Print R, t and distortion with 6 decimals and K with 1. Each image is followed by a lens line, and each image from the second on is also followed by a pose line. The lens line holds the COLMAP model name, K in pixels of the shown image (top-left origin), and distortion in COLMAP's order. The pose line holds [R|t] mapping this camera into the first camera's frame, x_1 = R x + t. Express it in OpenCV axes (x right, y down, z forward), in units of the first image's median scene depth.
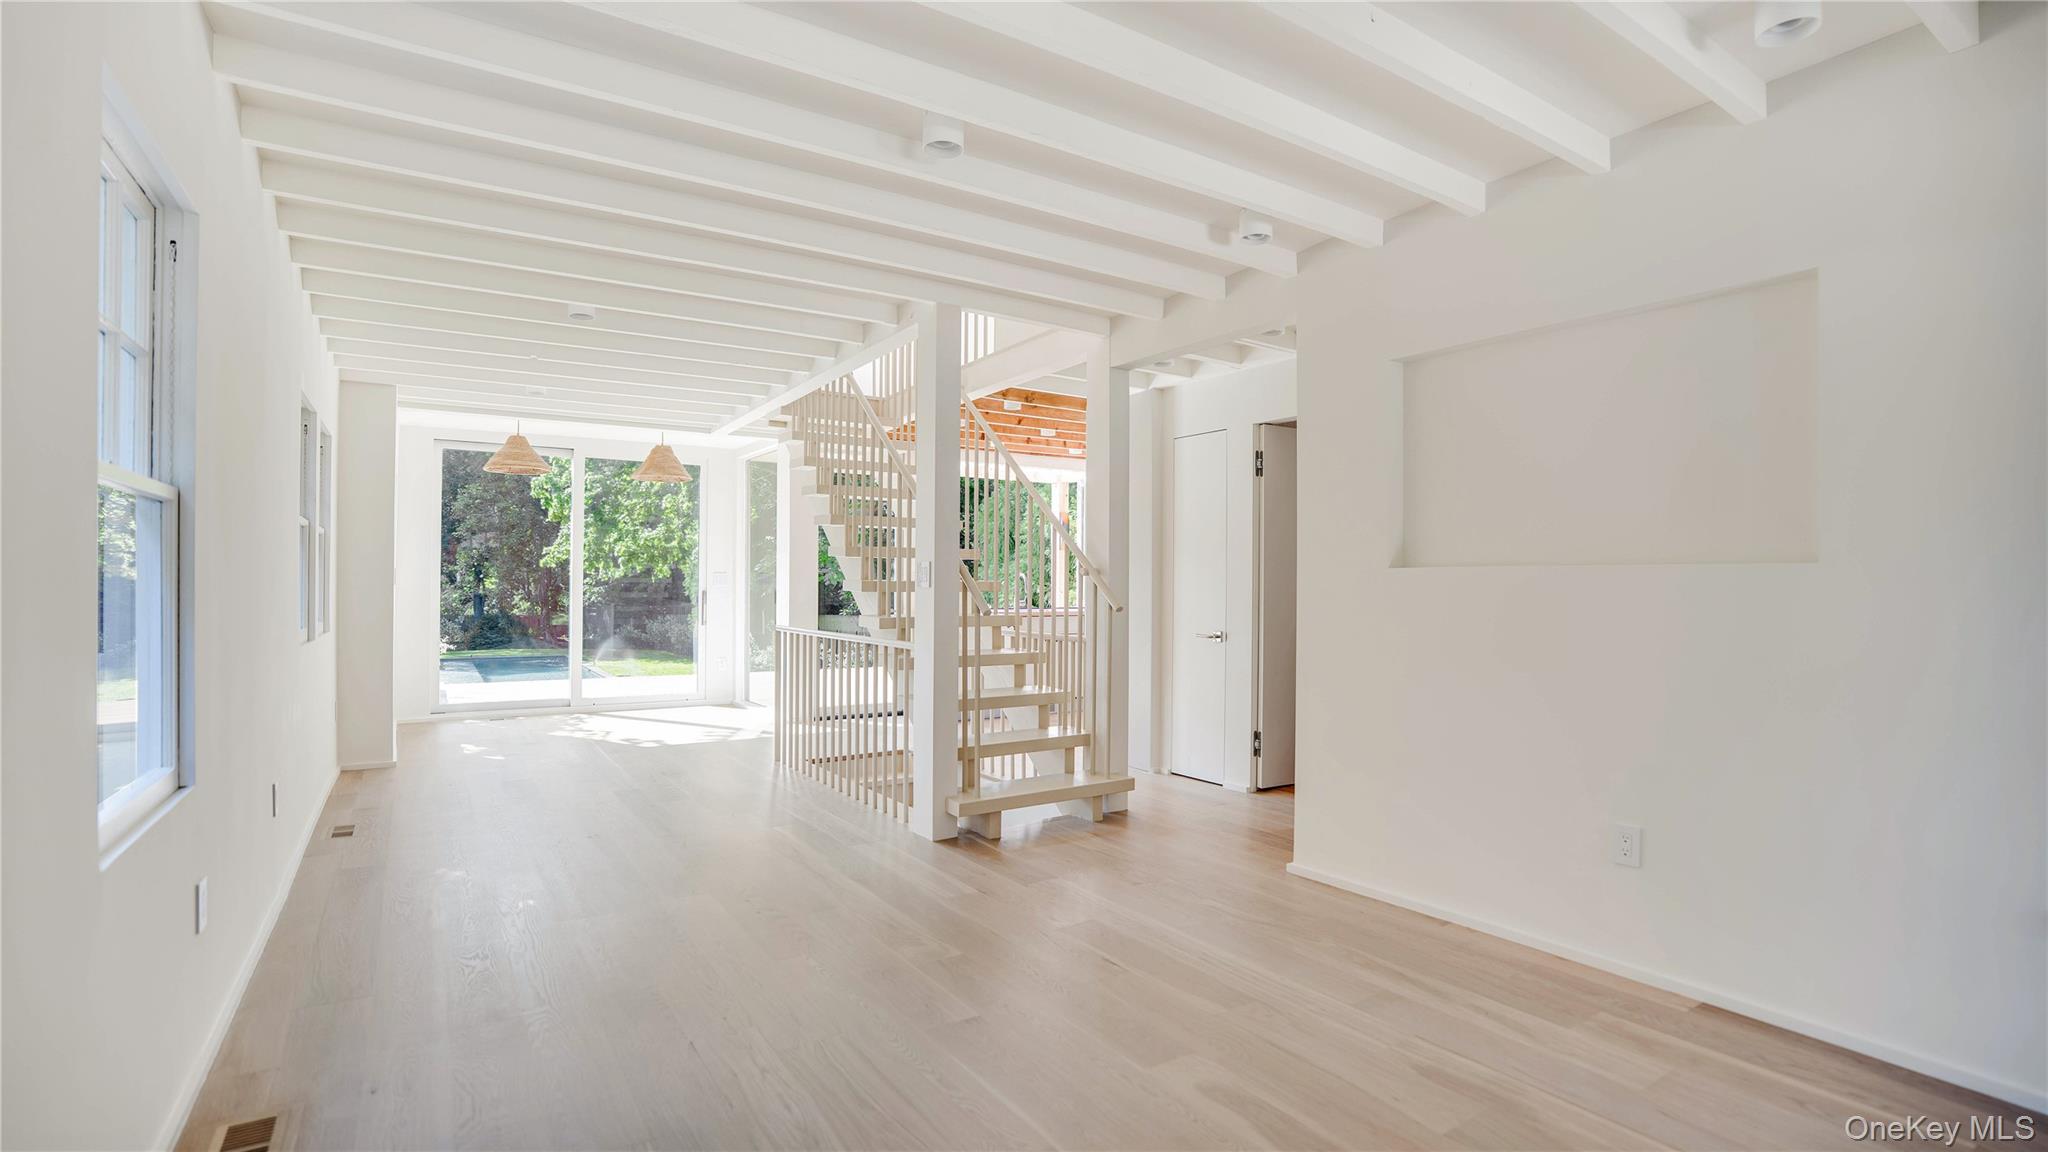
lens RADIAL K [[956.0, 0, 1017.8], [0, 956.0, 567.9], [0, 0, 1]] dist [-0.036901, 0.000099]
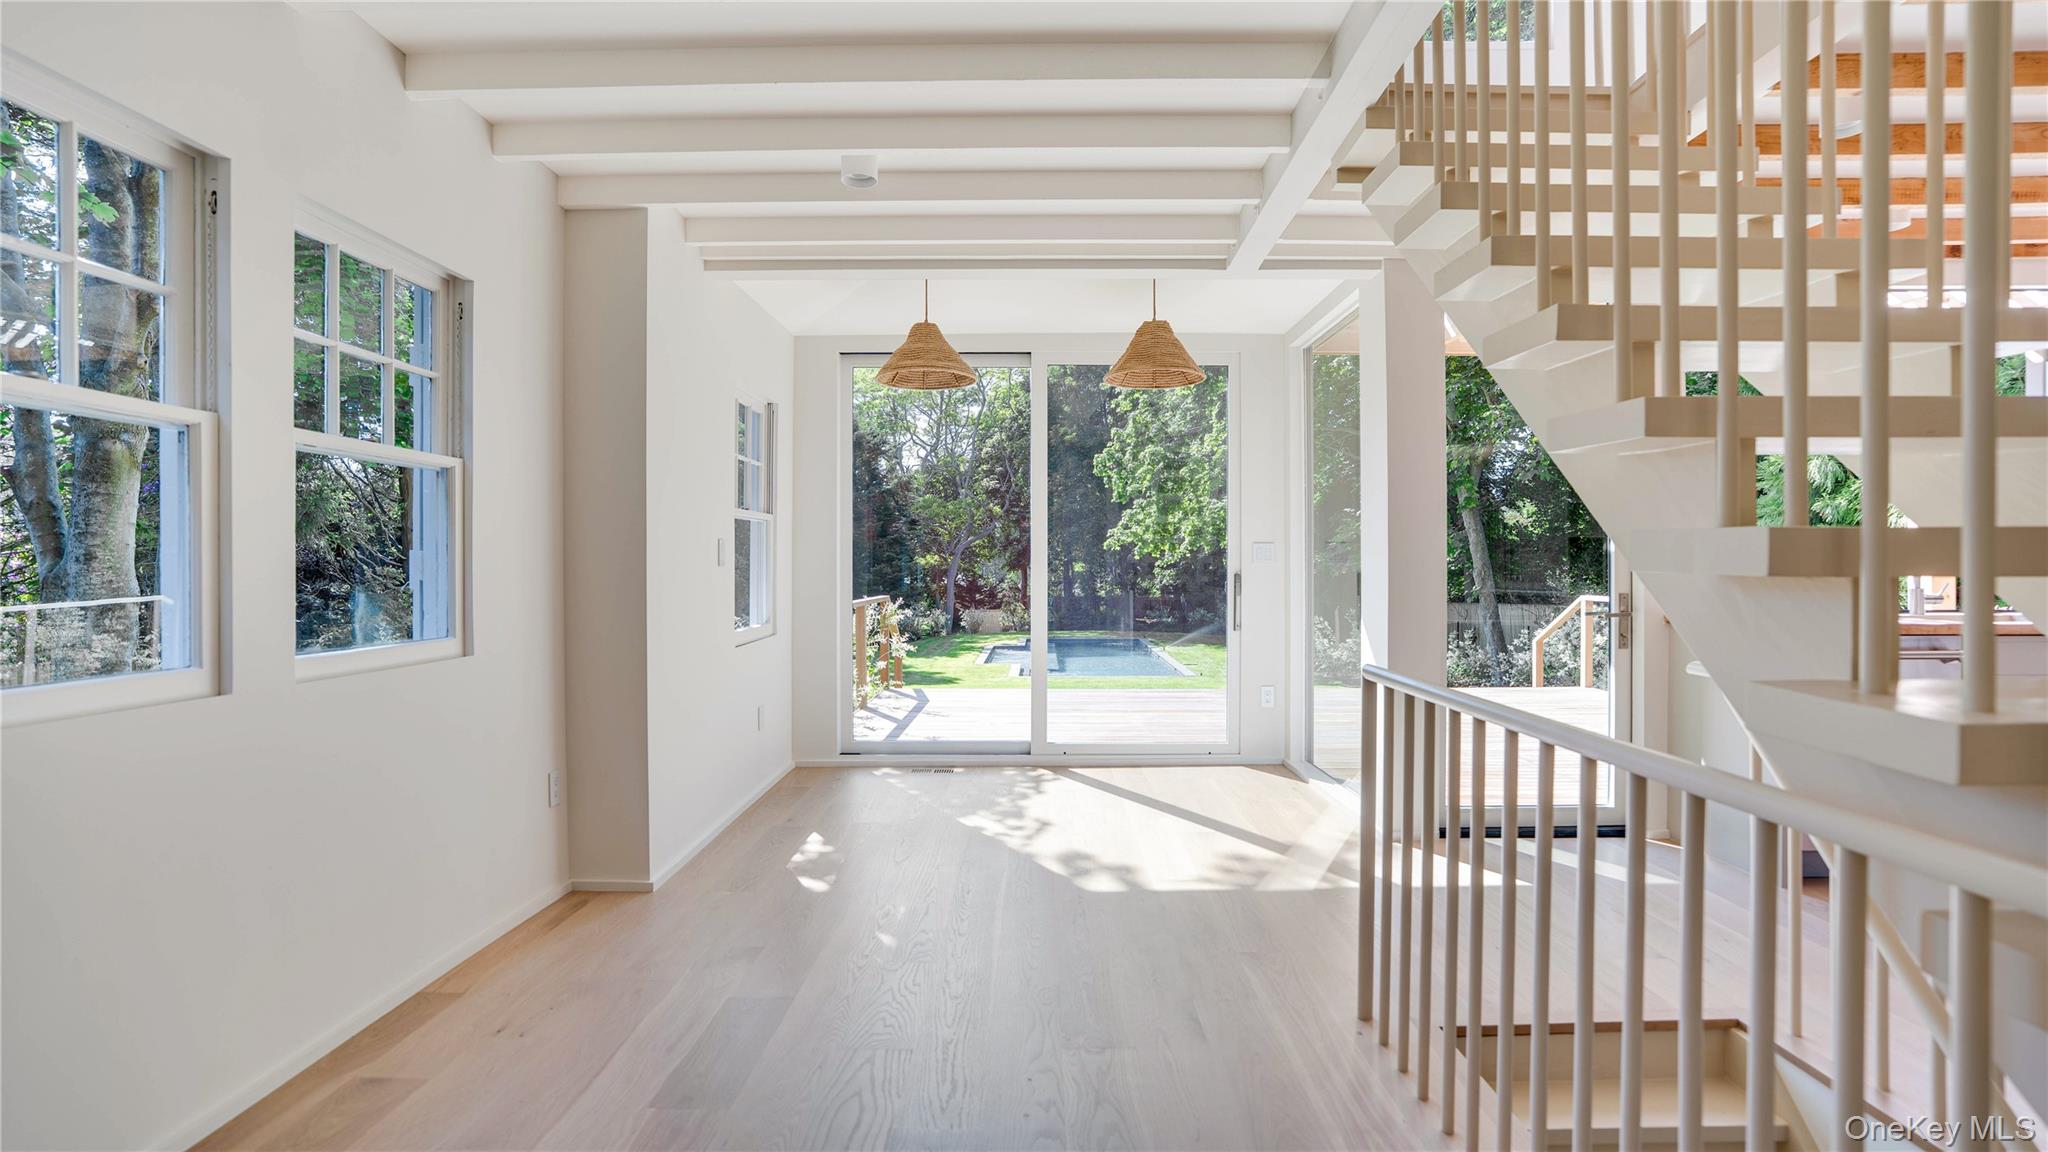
lens RADIAL K [[982.2, 0, 1053.9], [0, 982.2, 574.7], [0, 0, 1]] dist [-0.014682, 0.000727]
pose [[0.854660, -0.002287, -0.519183, -0.119367], [0.015751, 0.999644, 0.021526, 0.010794], [0.518949, -0.026575, 0.854392, 0.460470]]
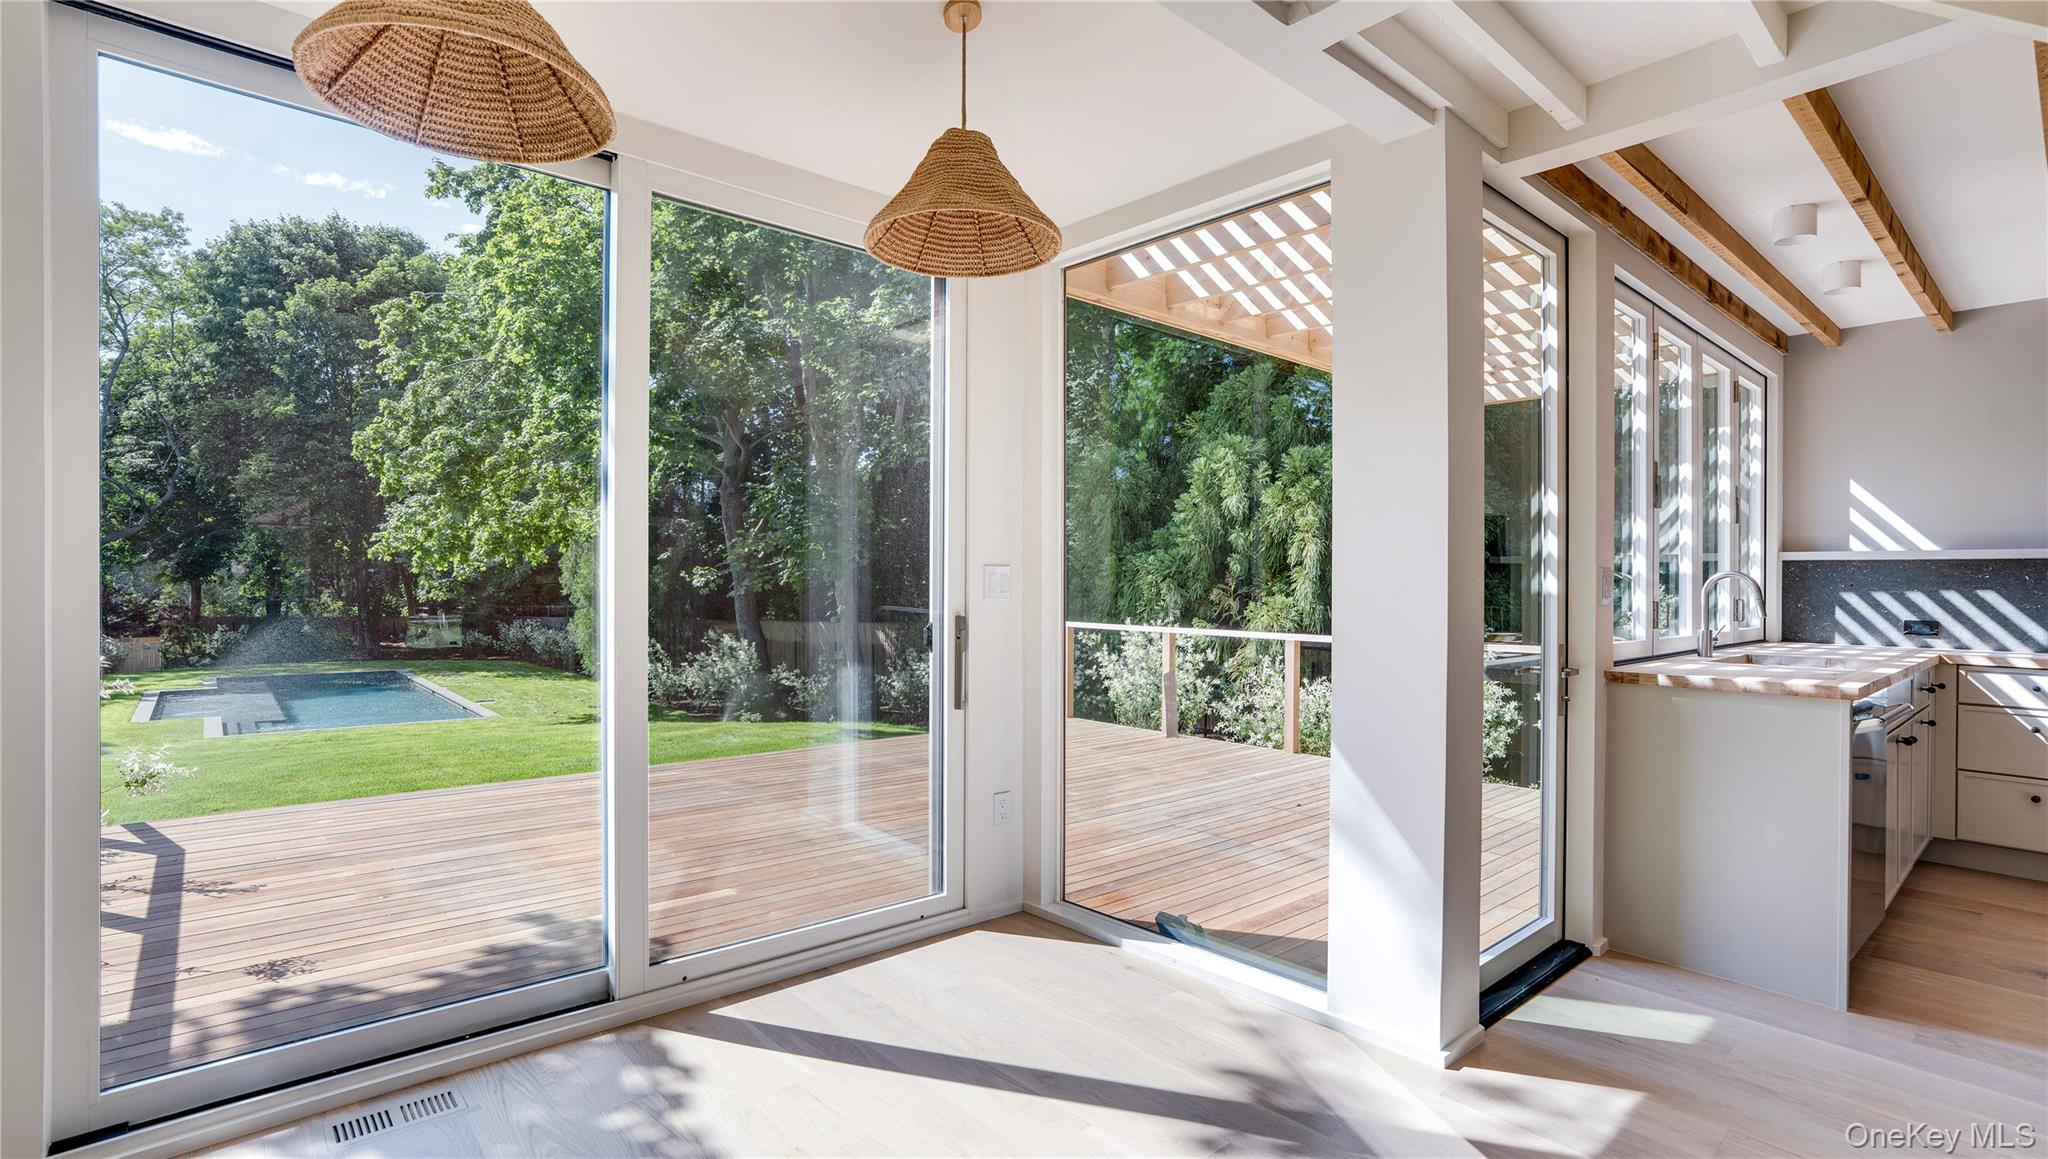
lens RADIAL K [[980.5, 0, 1027.8], [0, 980.5, 586.6], [0, 0, 1]] dist [-0.008060, 0.000467]
pose [[0.990133, 0.003192, 0.140093, -0.395981], [-0.006342, 0.999737, 0.022043, 0.006214], [-0.139985, -0.022714, 0.989893, 0.693829]]
